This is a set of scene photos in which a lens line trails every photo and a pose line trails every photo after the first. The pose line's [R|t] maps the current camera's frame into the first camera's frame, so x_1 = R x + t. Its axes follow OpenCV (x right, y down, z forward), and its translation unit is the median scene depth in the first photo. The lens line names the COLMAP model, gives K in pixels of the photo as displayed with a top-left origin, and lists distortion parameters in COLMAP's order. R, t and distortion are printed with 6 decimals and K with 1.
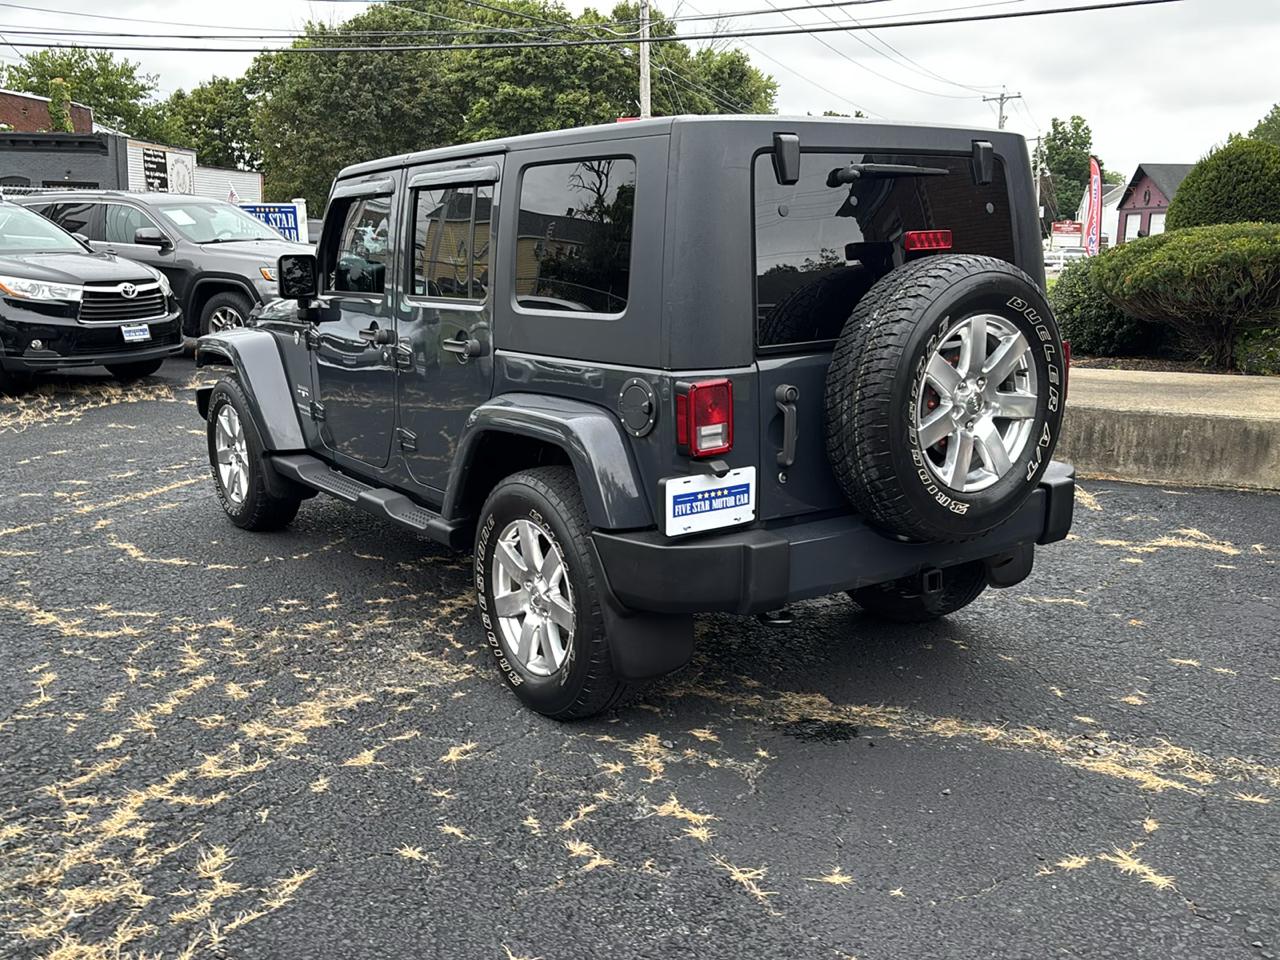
lens RADIAL K [[1238.0, 0, 640.2], [0, 1238.0, 476.2], [0, 0, 1]] dist [0.022098, 0.000000]
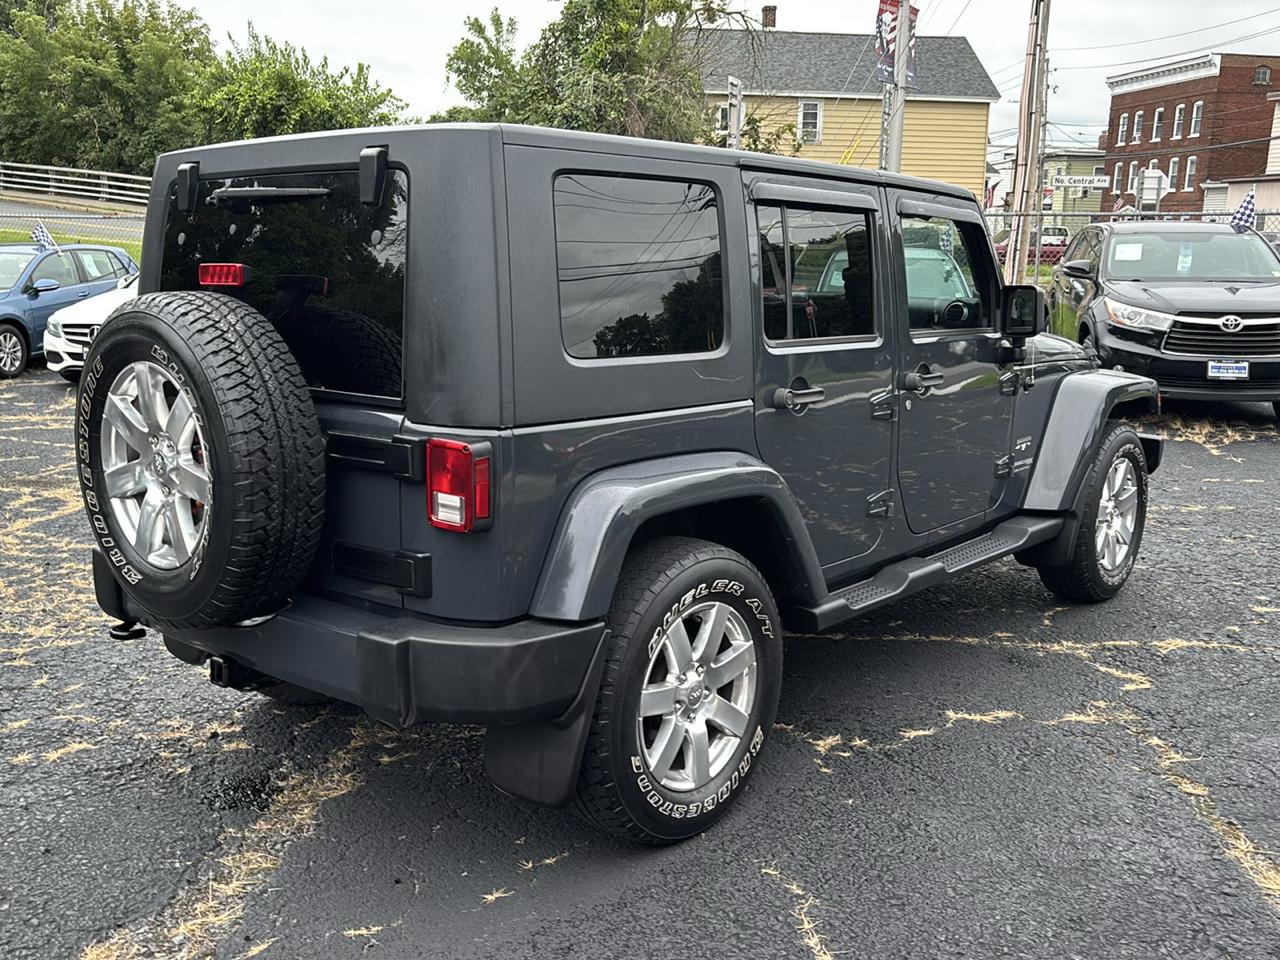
lens RADIAL K [[1238.0, 0, 641.8], [0, 1238.0, 478.0], [0, 0, 1]] dist [0.022098, 0.000000]
pose [[0.242751, 0.184164, -0.952447, 1.044867], [-0.201743, 0.969933, 0.136127, -0.209367], [0.948879, 0.159105, 0.272606, 0.972436]]
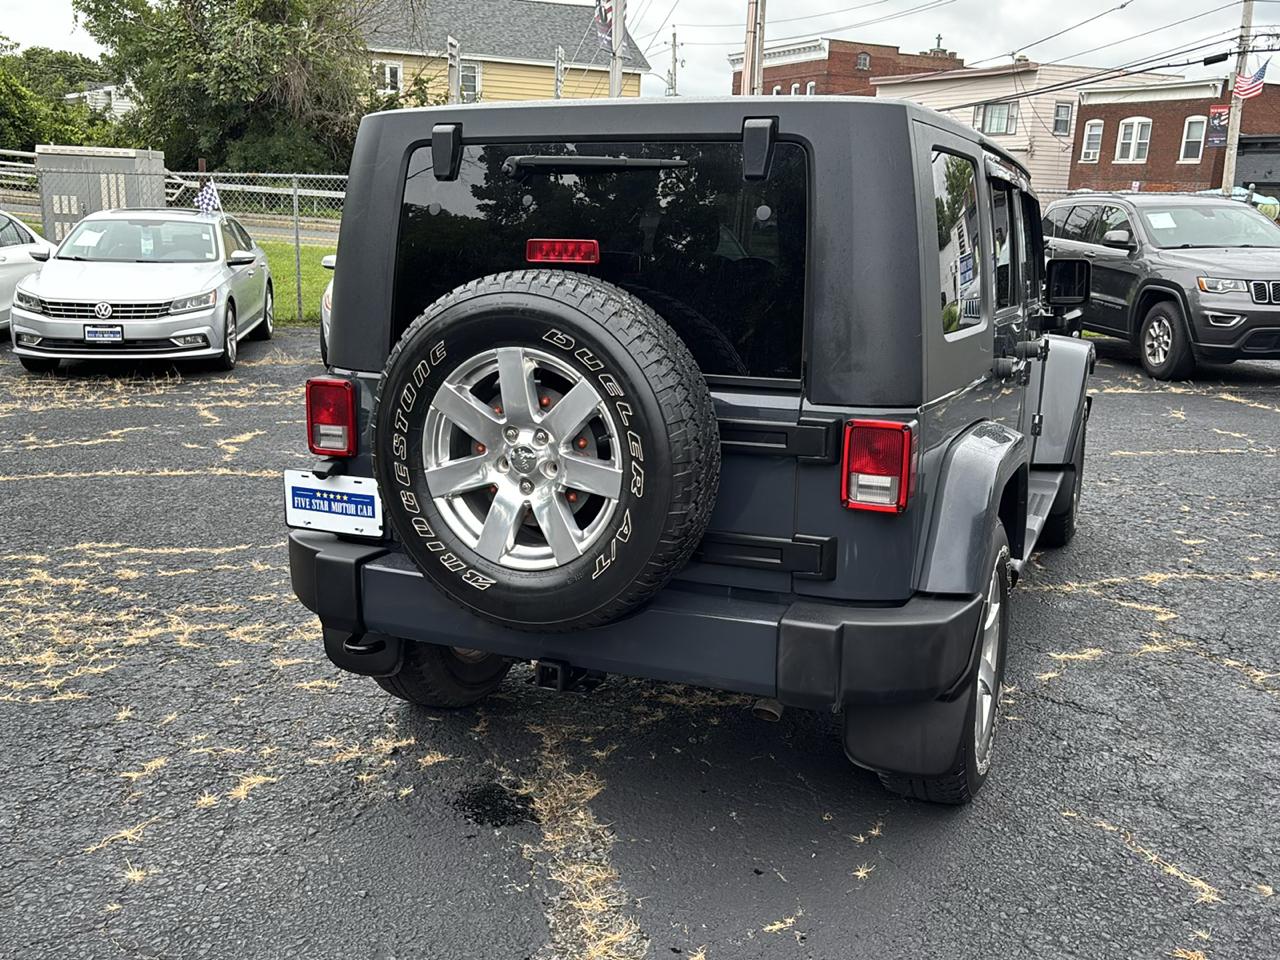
lens RADIAL K [[1238.0, 0, 642.0], [0, 1238.0, 479.0], [0, 0, 1]] dist [0.022098, 0.000000]
pose [[0.519636, 0.191580, -0.832631, 0.862842], [-0.192194, 0.975770, 0.104569, -0.128241], [0.832490, 0.105688, 0.543866, 0.574384]]
